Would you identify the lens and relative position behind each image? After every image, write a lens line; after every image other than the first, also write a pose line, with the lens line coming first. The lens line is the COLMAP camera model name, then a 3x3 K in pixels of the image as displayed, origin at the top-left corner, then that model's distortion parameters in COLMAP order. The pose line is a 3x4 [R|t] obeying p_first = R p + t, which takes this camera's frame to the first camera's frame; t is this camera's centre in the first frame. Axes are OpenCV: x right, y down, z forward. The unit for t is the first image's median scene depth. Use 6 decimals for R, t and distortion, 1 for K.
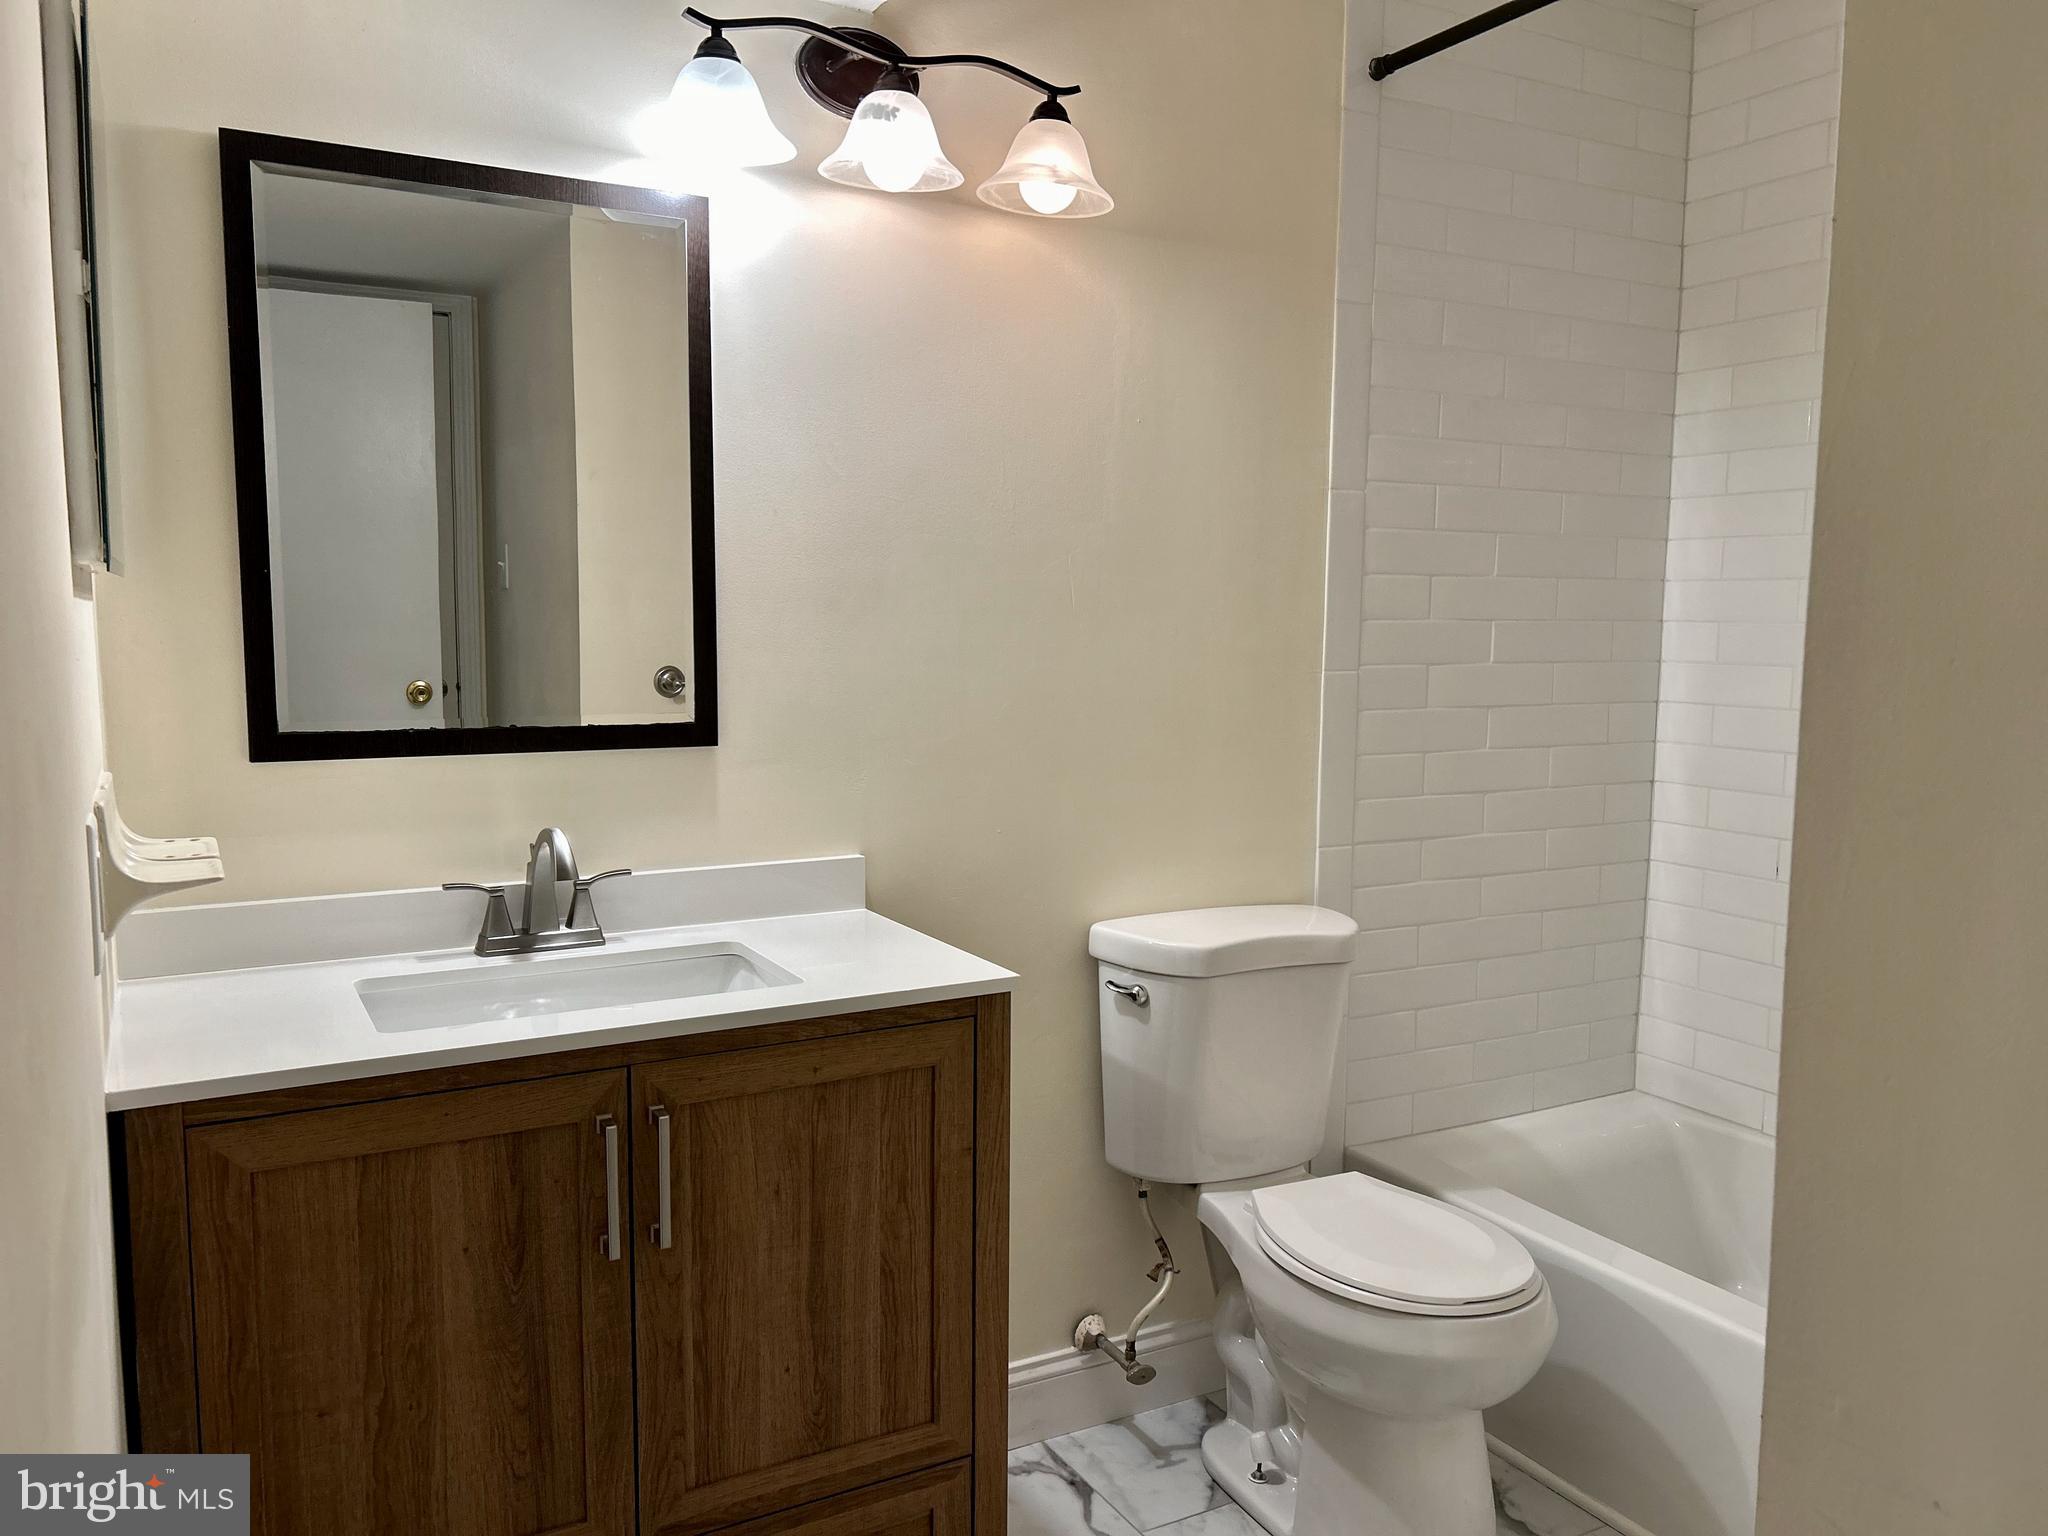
lens RADIAL K [[1527.9, 0, 1023.0], [0, 1527.9, 762.7], [0, 0, 1]] dist [0.052754, -0.055934]
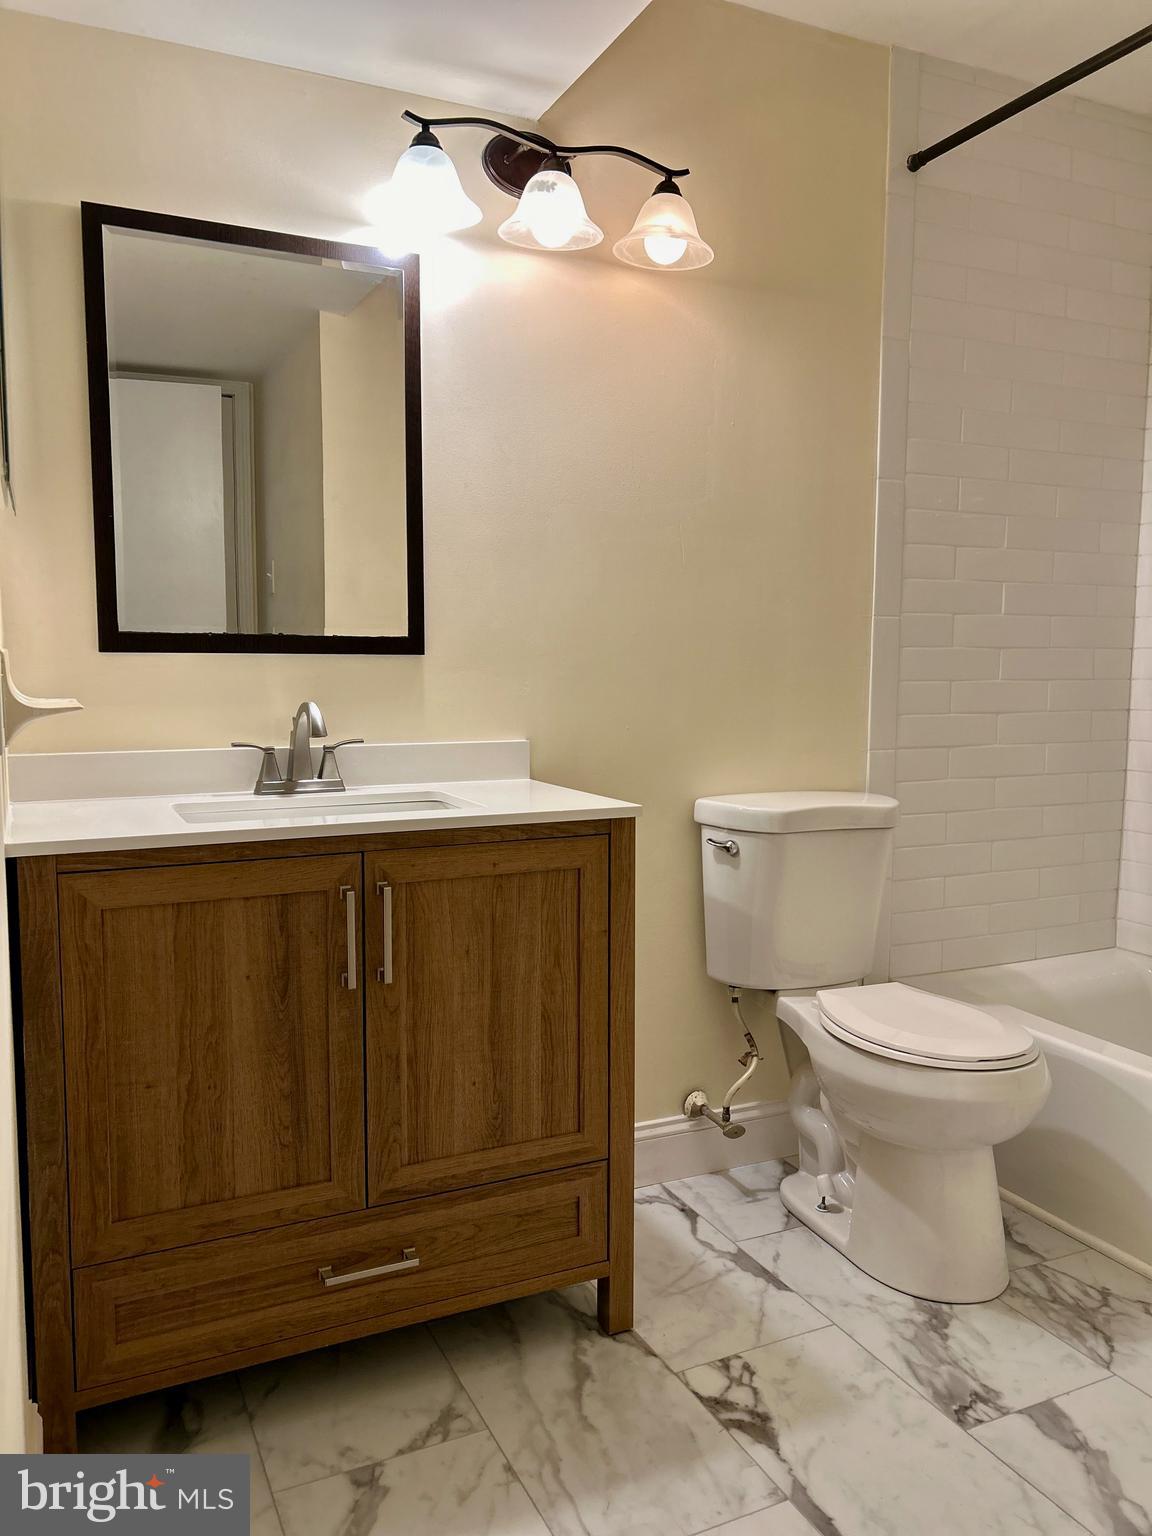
lens RADIAL K [[1145.9, 0, 563.5], [0, 1145.9, 766.4], [0, 0, 1]] dist [0.052754, -0.055934]
pose [[0.997295, 0.001081, -0.073502, 0.002172], [-0.001959, 0.999928, -0.011872, 0.107162], [0.073484, 0.011984, 0.997224, -0.023354]]
